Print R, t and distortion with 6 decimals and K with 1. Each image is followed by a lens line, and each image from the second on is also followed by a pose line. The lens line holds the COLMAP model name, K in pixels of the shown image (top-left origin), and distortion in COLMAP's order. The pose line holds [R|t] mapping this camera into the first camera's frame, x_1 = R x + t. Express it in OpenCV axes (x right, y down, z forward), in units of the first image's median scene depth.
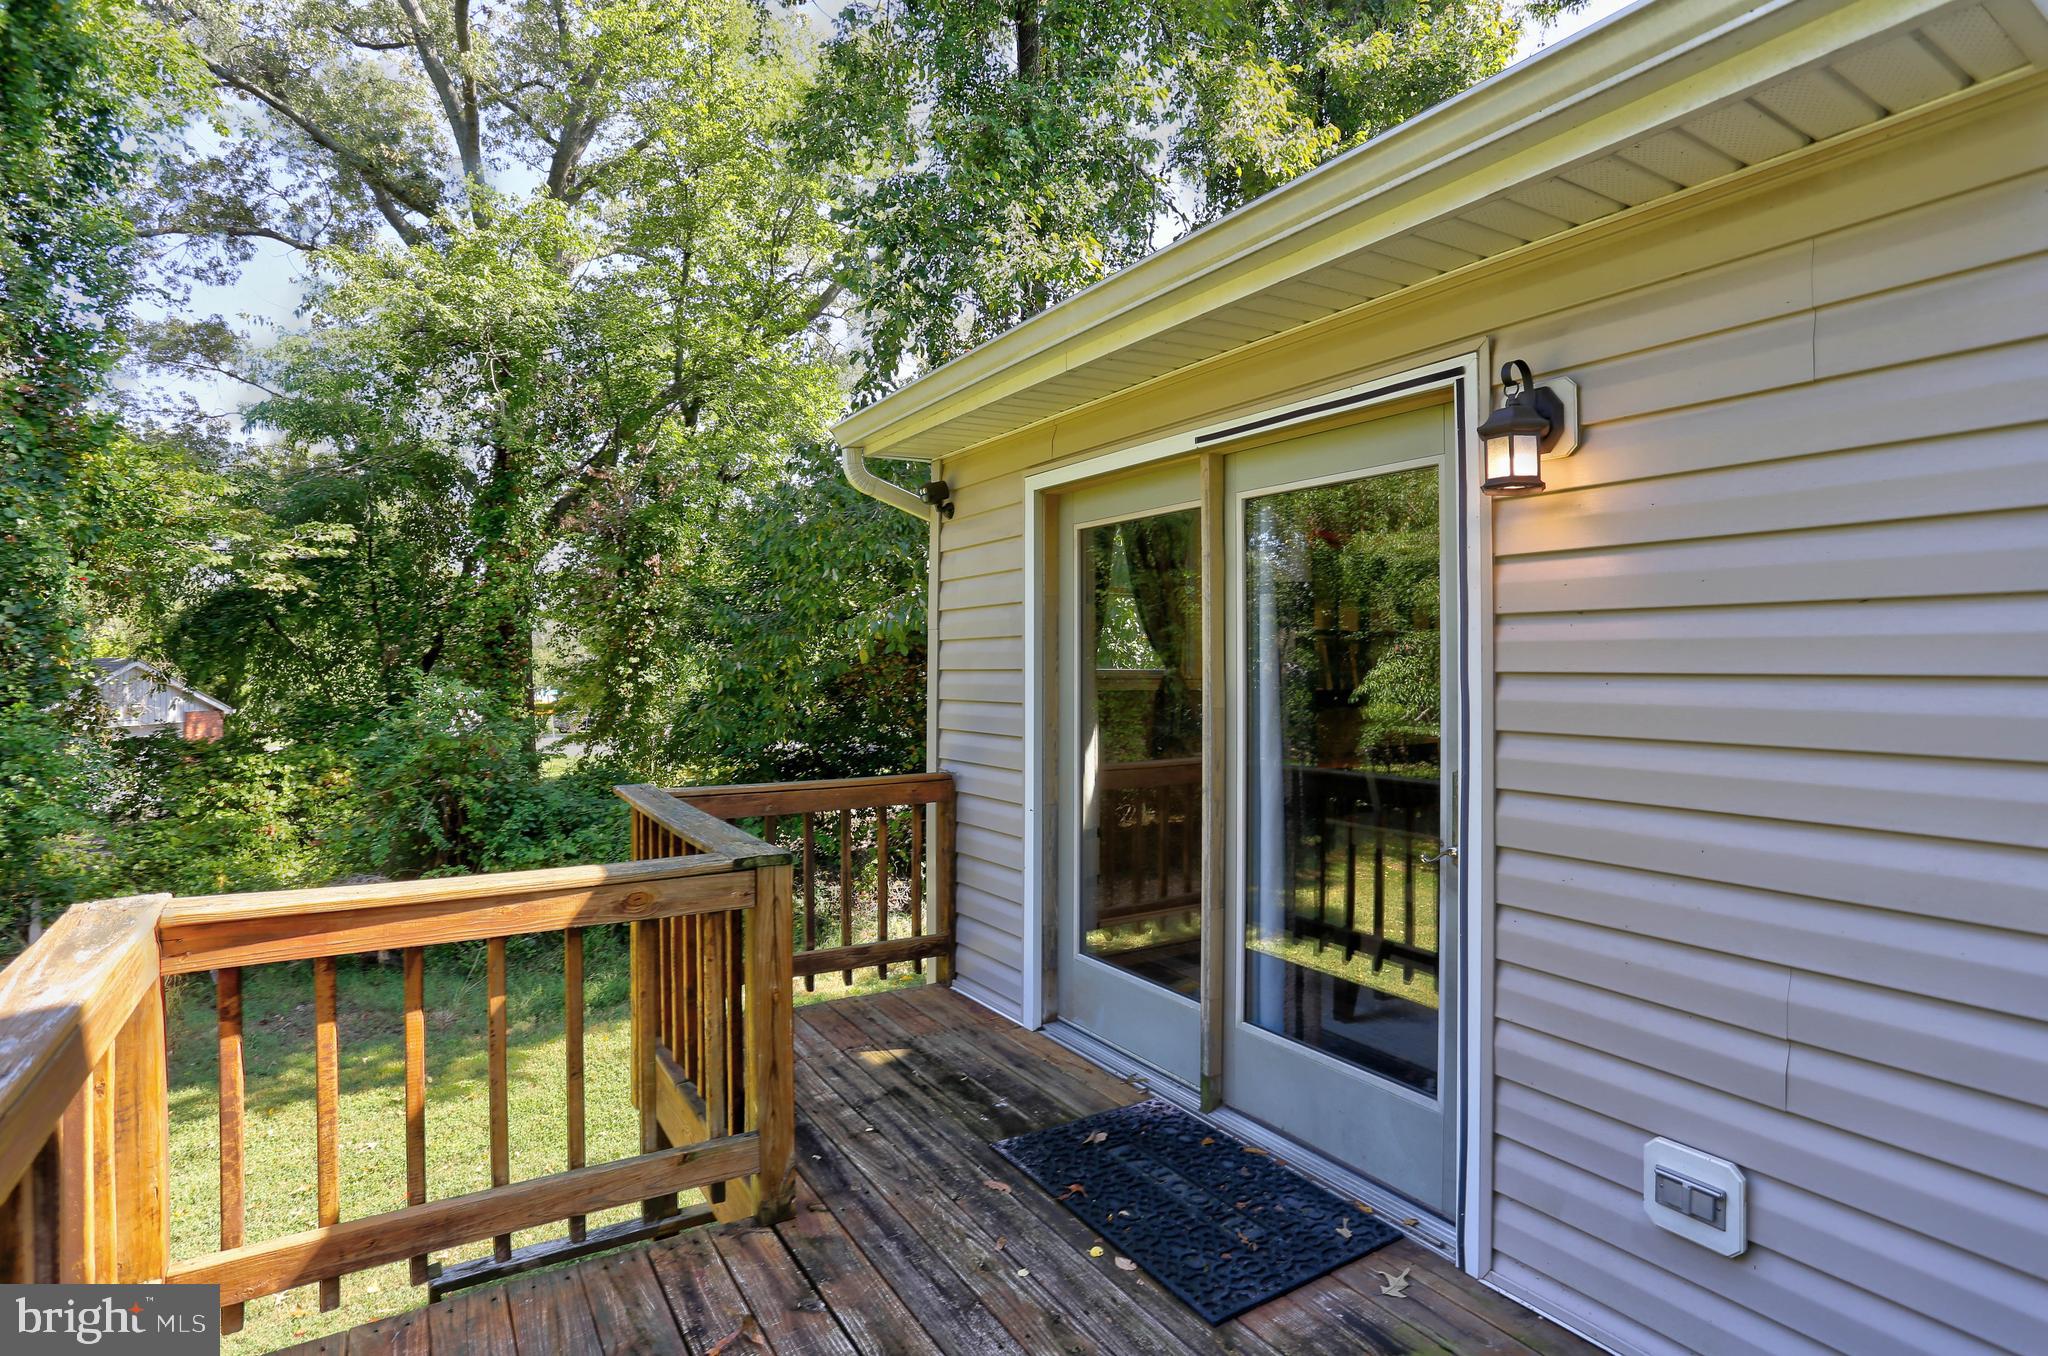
lens RADIAL K [[1004.7, 0, 1014.5], [0, 1004.7, 642.8], [0, 0, 1]] dist [-0.057448, 0.021779]
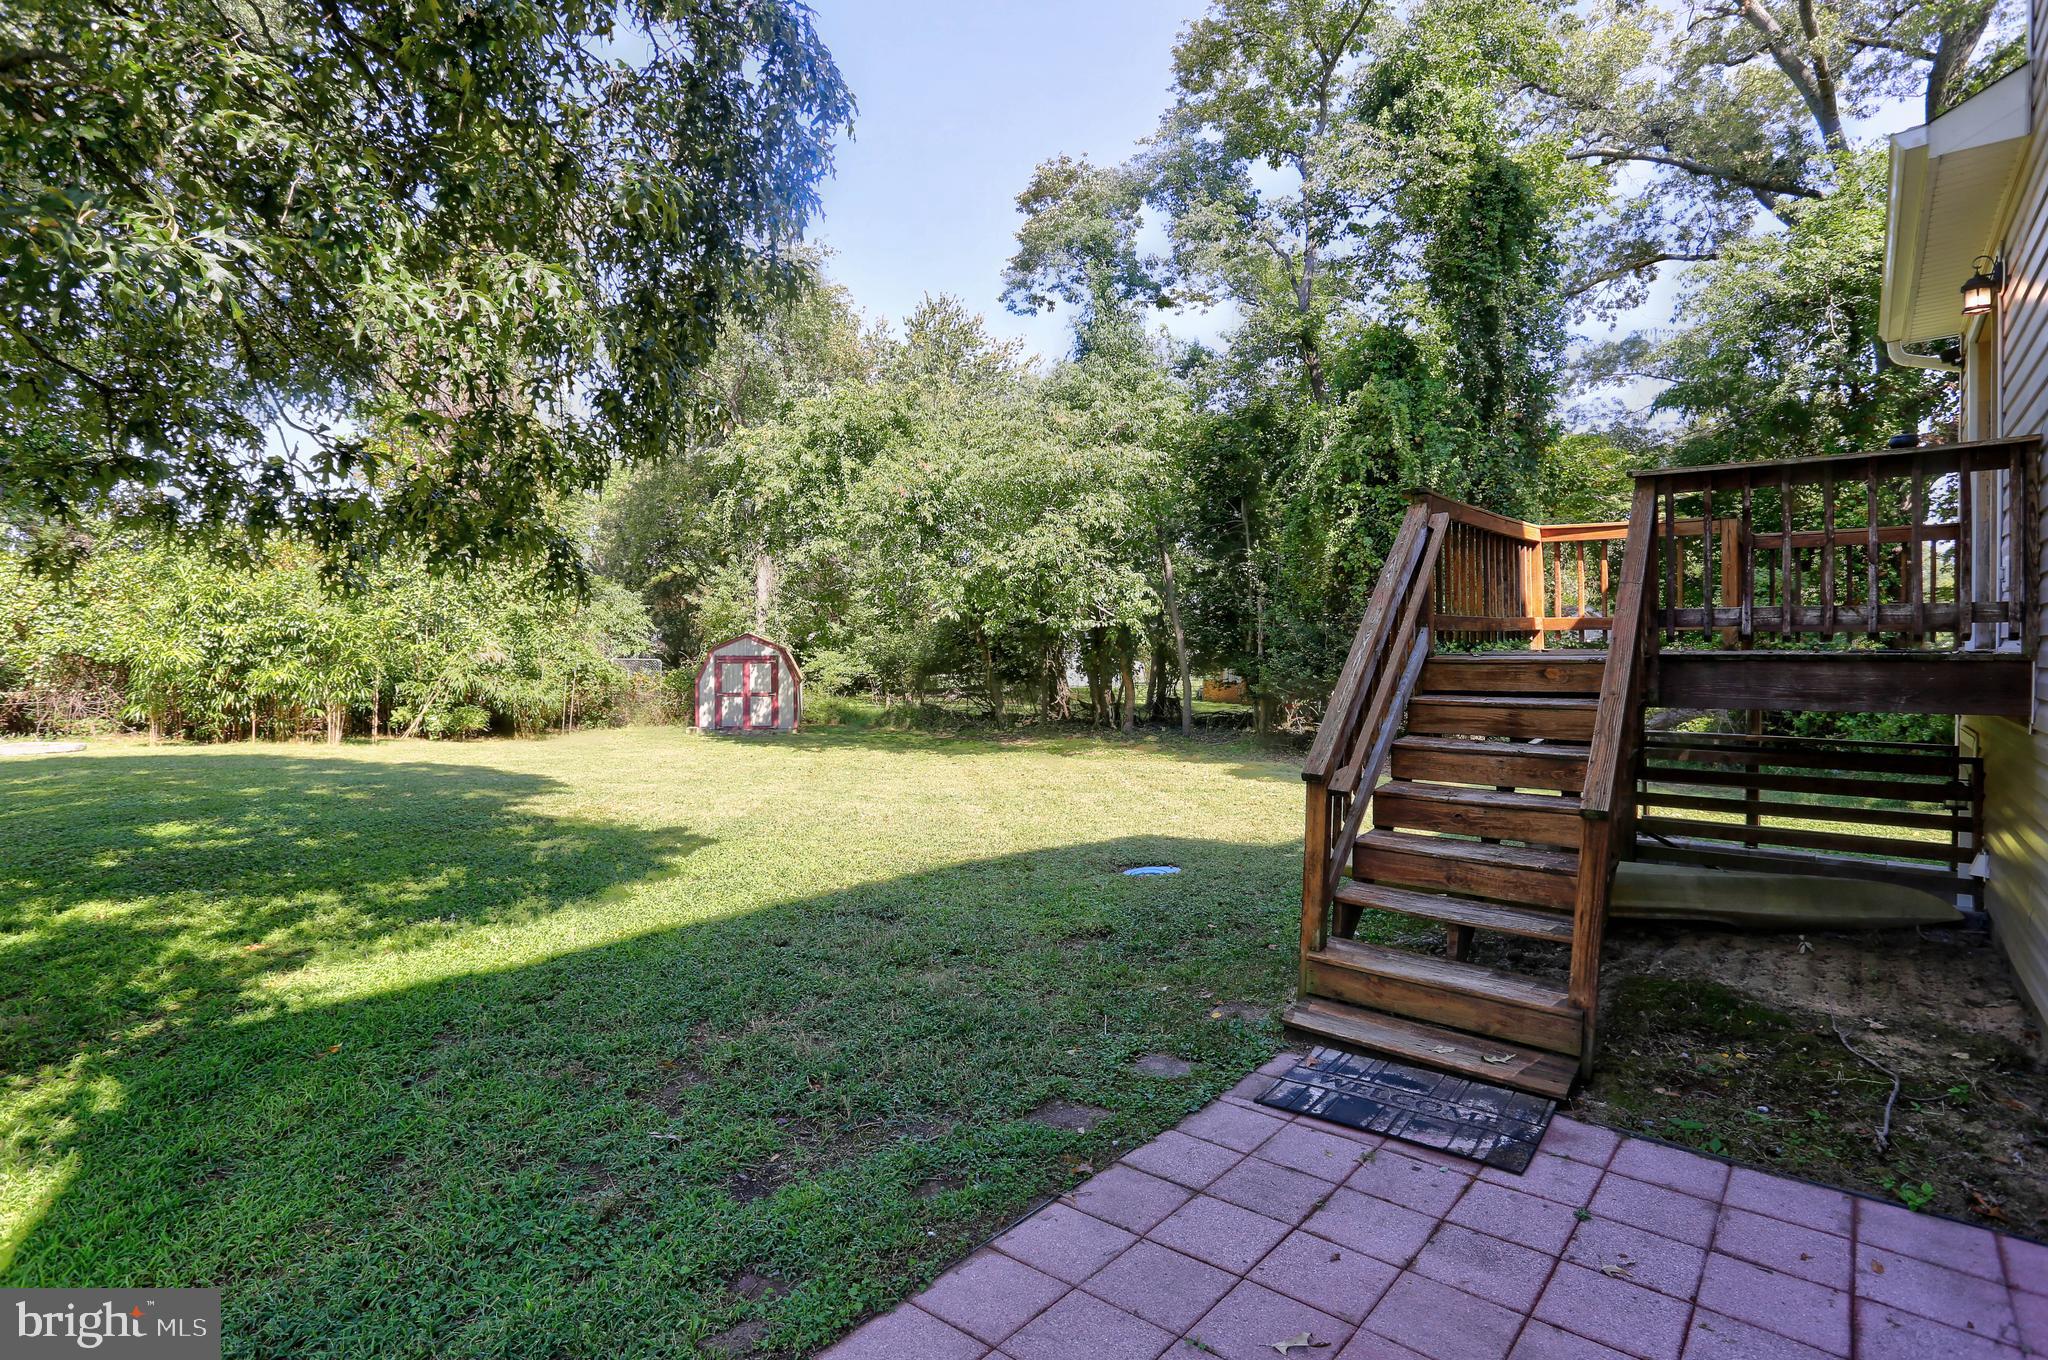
lens RADIAL K [[1004.7, 0, 1031.3], [0, 1004.7, 654.4], [0, 0, 1]] dist [-0.057448, 0.021779]
pose [[0.309174, 0.010237, -0.950950, 0.195317], [0.020531, 0.999637, 0.017436, 0.057206], [0.950784, -0.024915, 0.308851, -0.189393]]
